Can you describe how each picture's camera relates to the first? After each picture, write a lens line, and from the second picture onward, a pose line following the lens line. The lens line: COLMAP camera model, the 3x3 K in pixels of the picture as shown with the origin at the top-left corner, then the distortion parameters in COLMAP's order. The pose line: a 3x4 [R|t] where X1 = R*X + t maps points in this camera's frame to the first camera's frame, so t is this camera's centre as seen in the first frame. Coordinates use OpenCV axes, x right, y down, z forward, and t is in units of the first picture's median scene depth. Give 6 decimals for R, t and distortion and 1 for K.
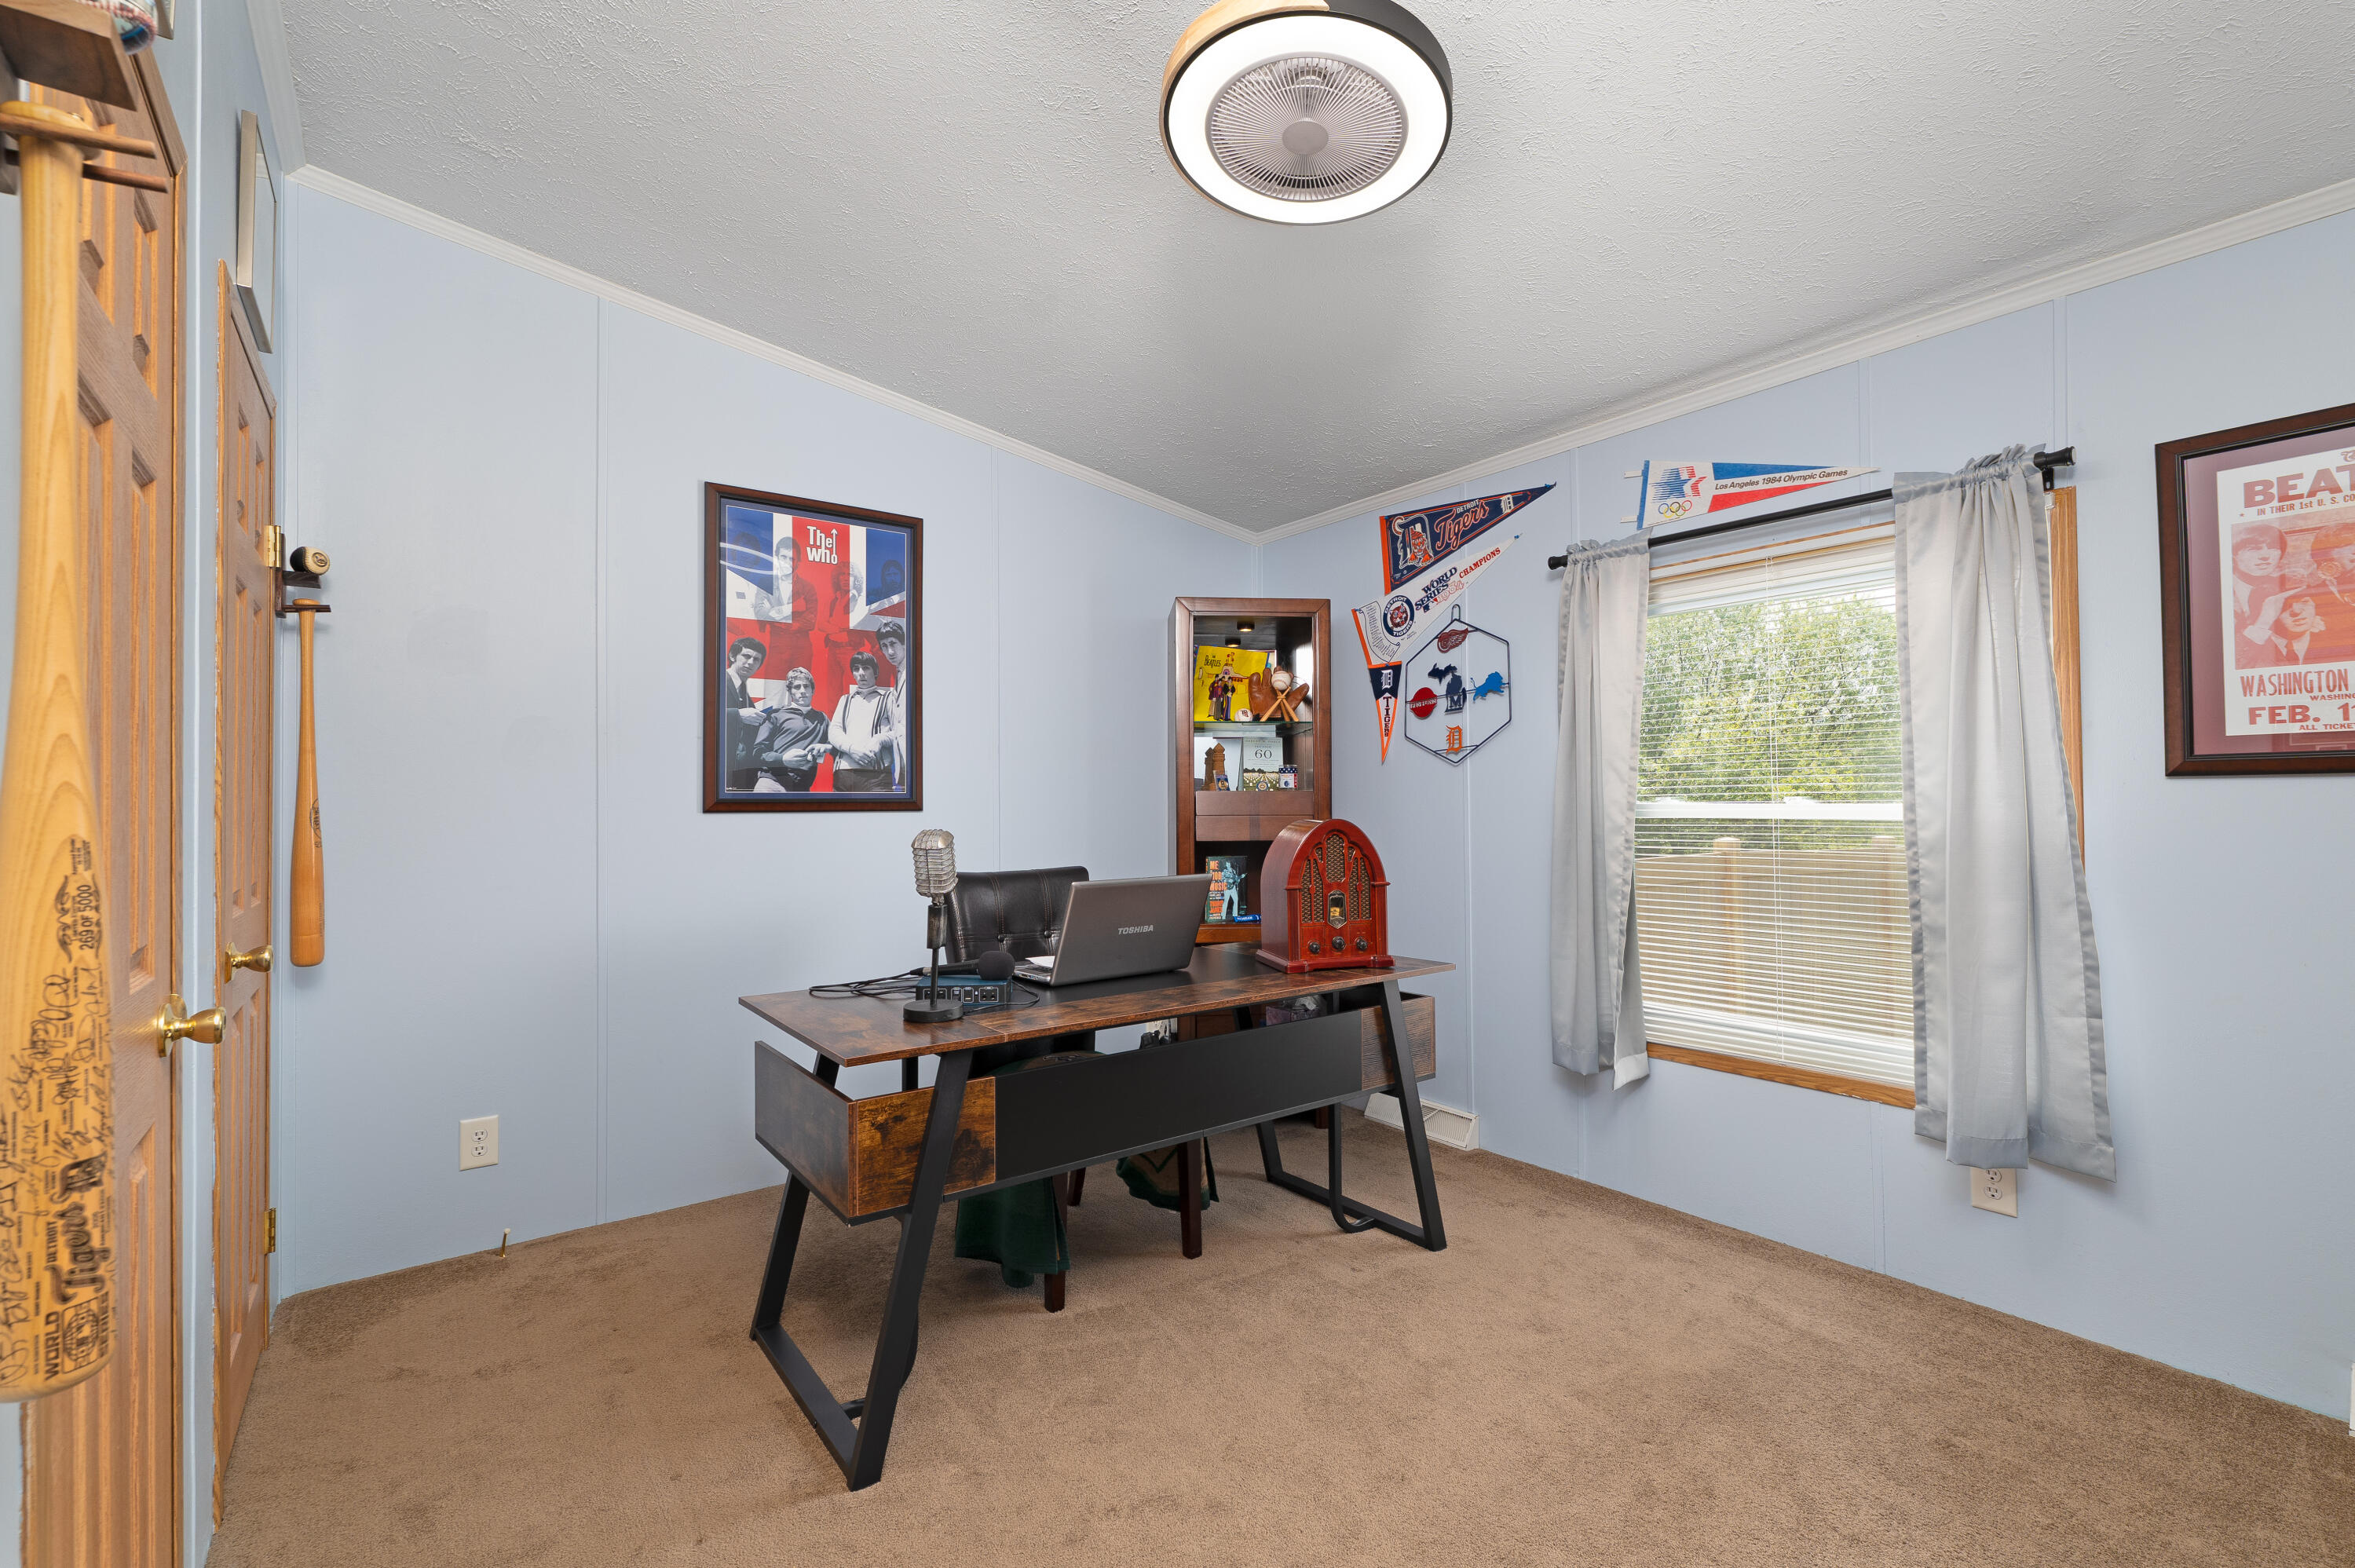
lens RADIAL K [[1026.6, 0, 1177.0], [0, 1026.6, 788.3], [0, 0, 1]] dist [-0.000591, 0.000507]
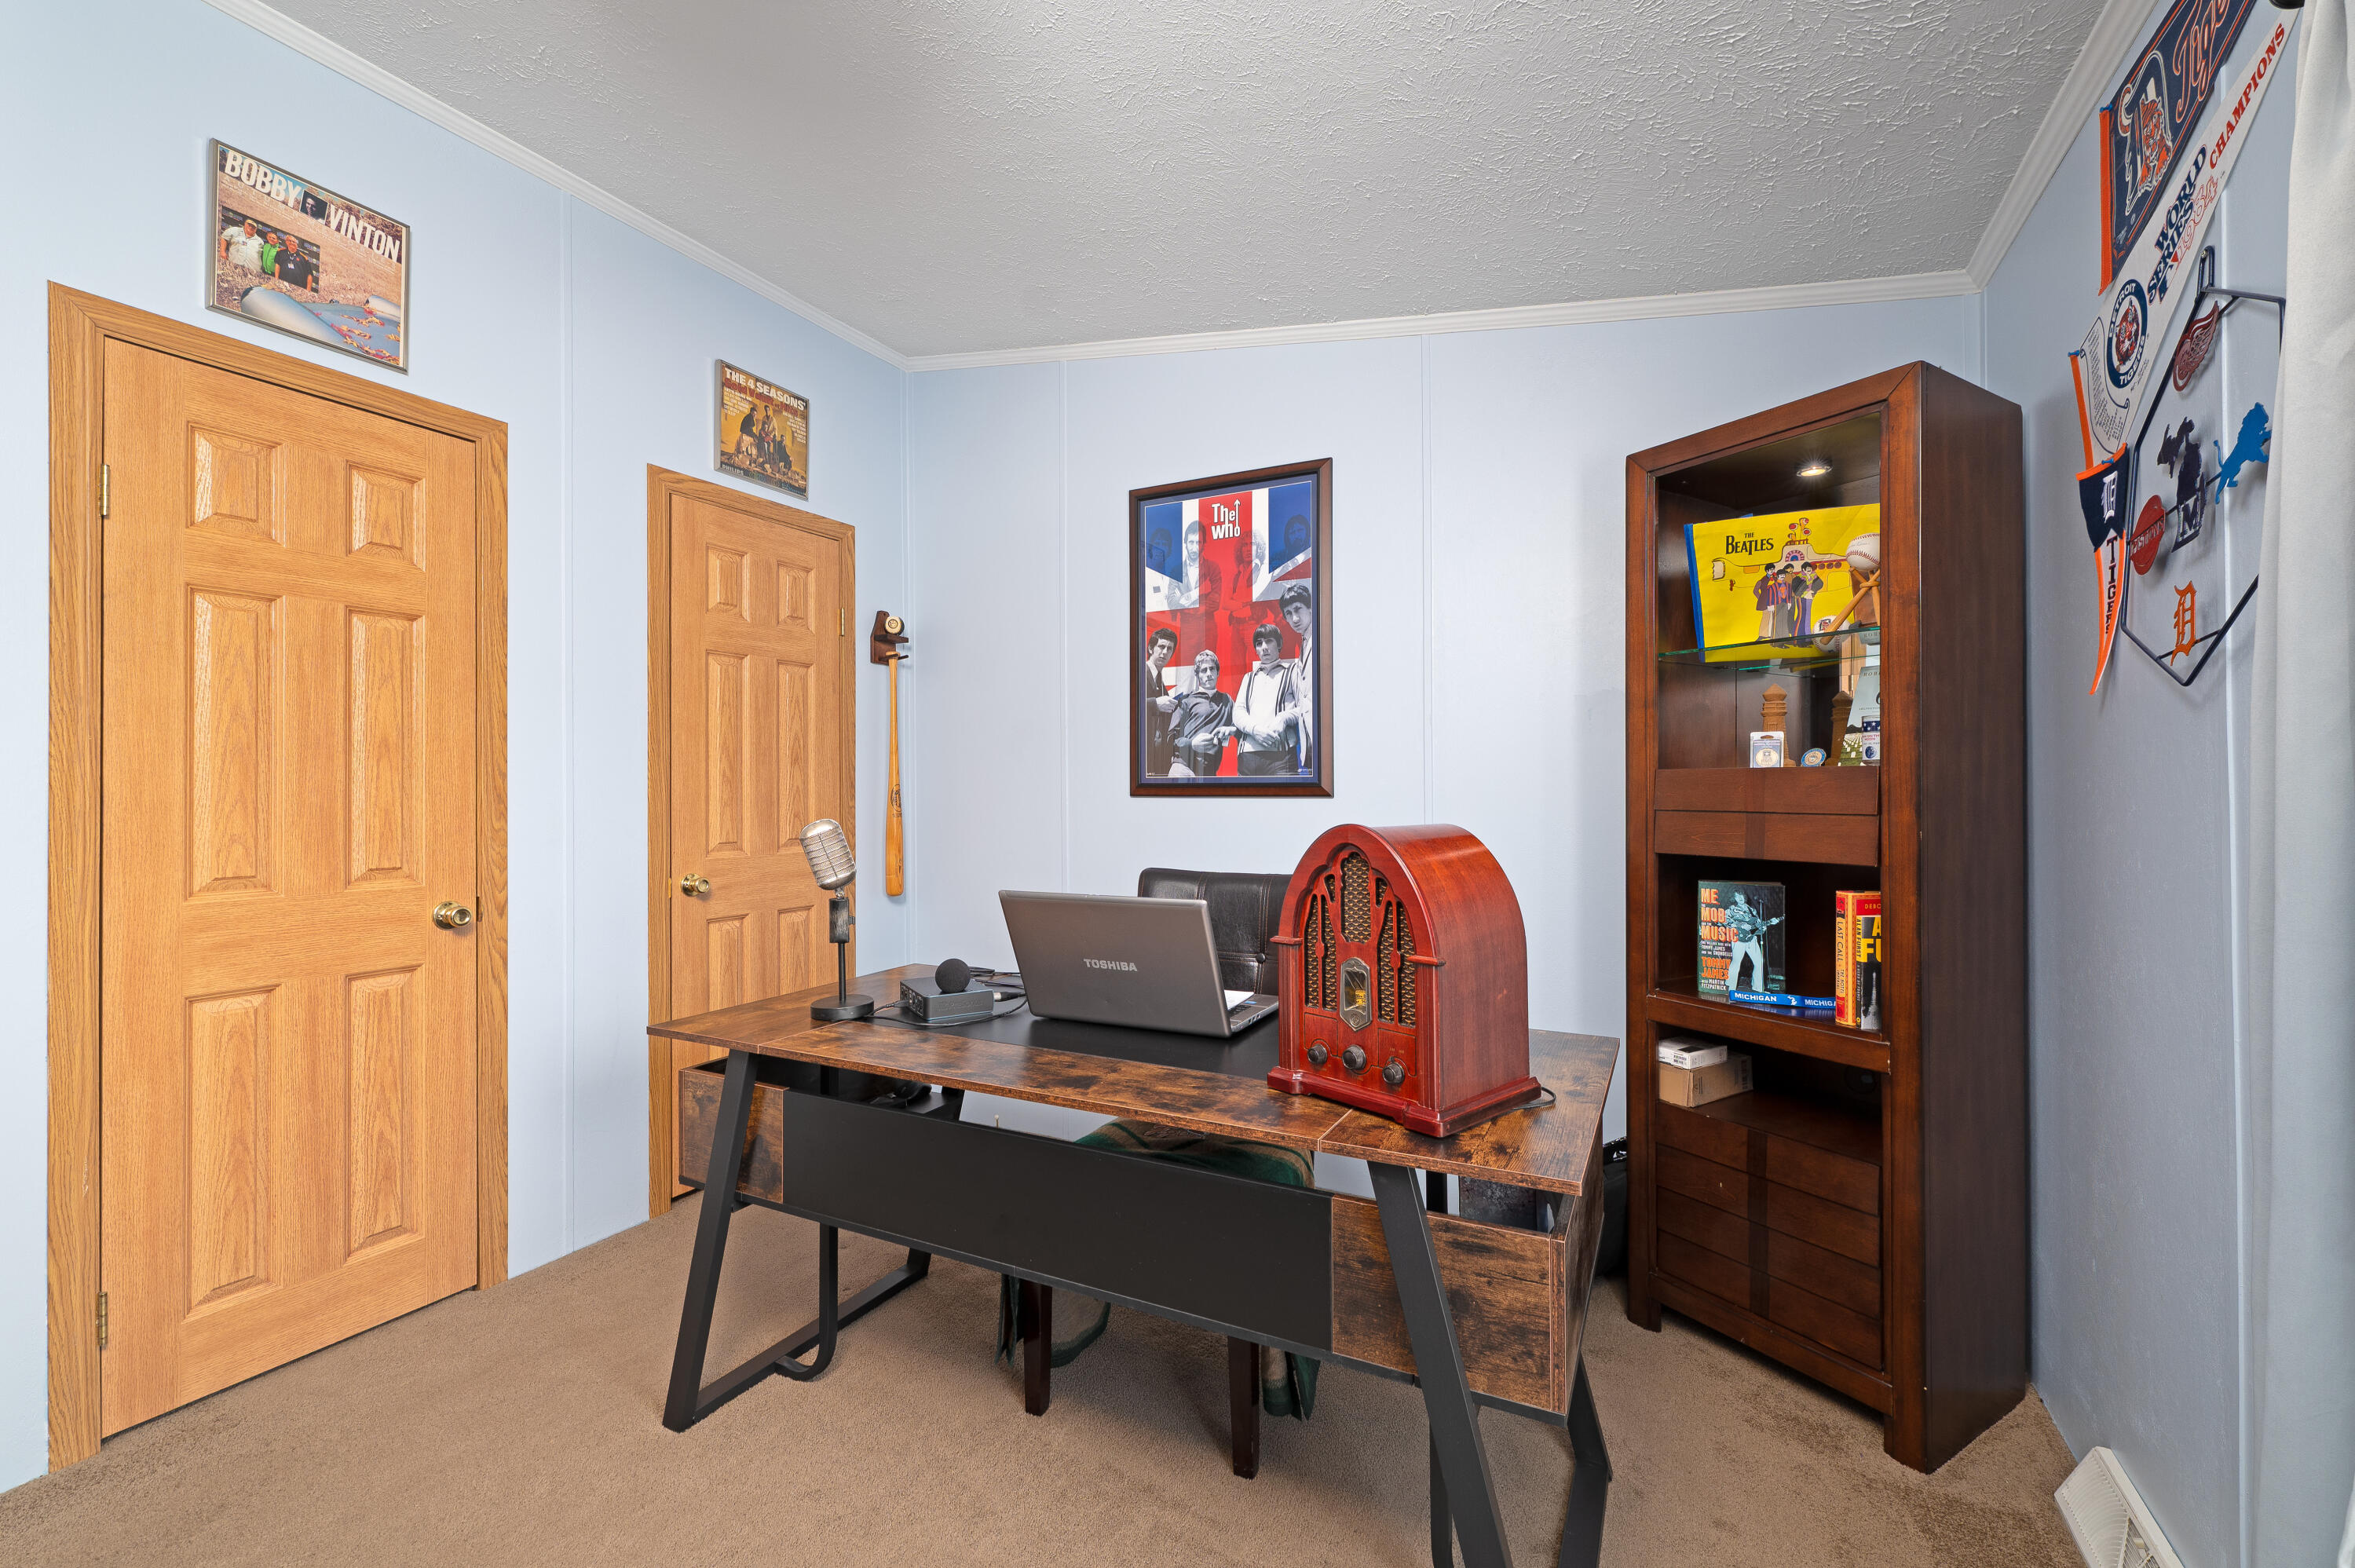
lens RADIAL K [[962.3, 0, 1182.3], [0, 962.3, 787.2], [0, 0, 1]] dist [0.004438, -0.000652]
pose [[0.445256, 0.004320, -0.895393, 0.443276], [0.013837, 0.999836, 0.011705, 0.002705], [0.895296, -0.017601, 0.445123, 0.553069]]
